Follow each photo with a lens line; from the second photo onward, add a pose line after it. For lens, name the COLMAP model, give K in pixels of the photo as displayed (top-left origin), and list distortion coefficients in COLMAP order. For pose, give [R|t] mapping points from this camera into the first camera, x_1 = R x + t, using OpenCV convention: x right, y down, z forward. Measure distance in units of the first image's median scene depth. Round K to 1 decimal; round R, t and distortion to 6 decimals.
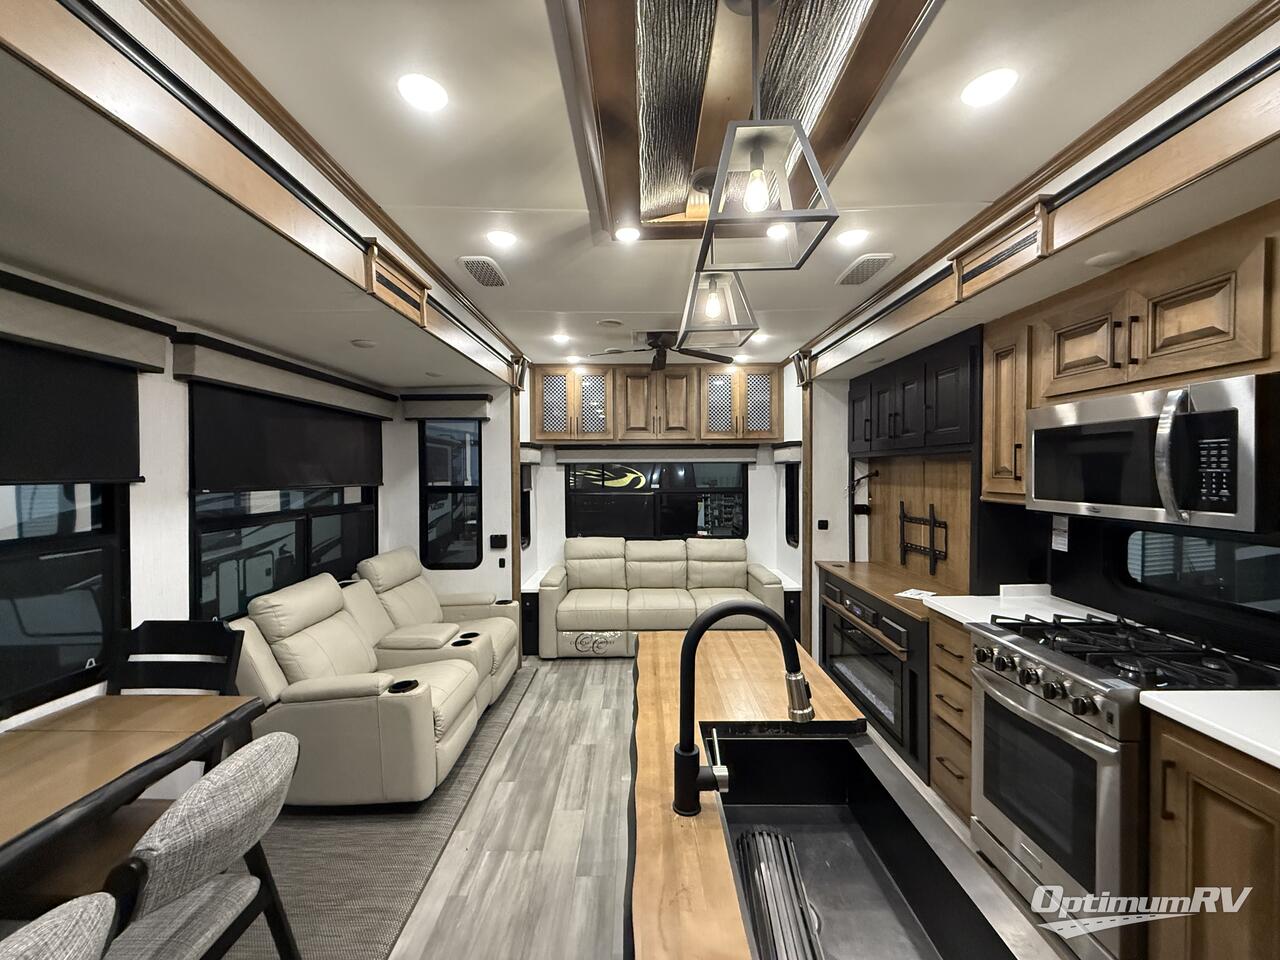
lens RADIAL K [[514.3, 0, 639.6], [0, 514.3, 476.9], [0, 0, 1]] dist [0.001620, 0.000013]
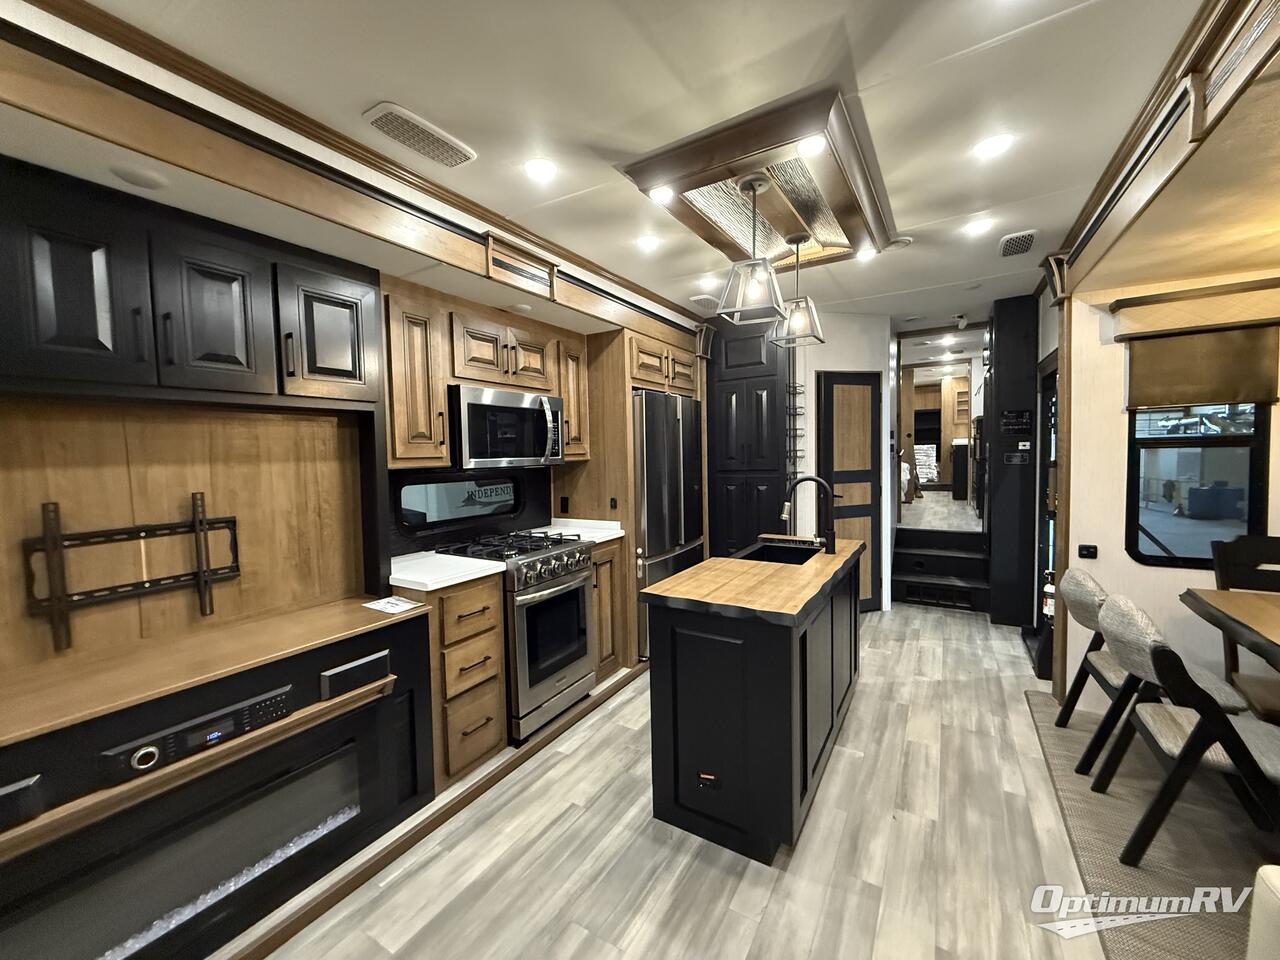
lens RADIAL K [[514.3, 0, 635.4], [0, 514.3, 478.4], [0, 0, 1]] dist [0.001620, 0.000013]
pose [[-0.855064, 0.000579, 0.518522, -0.194802], [0.036423, 0.997596, 0.058950, 0.028968], [-0.517241, 0.069292, -0.853030, 1.703807]]
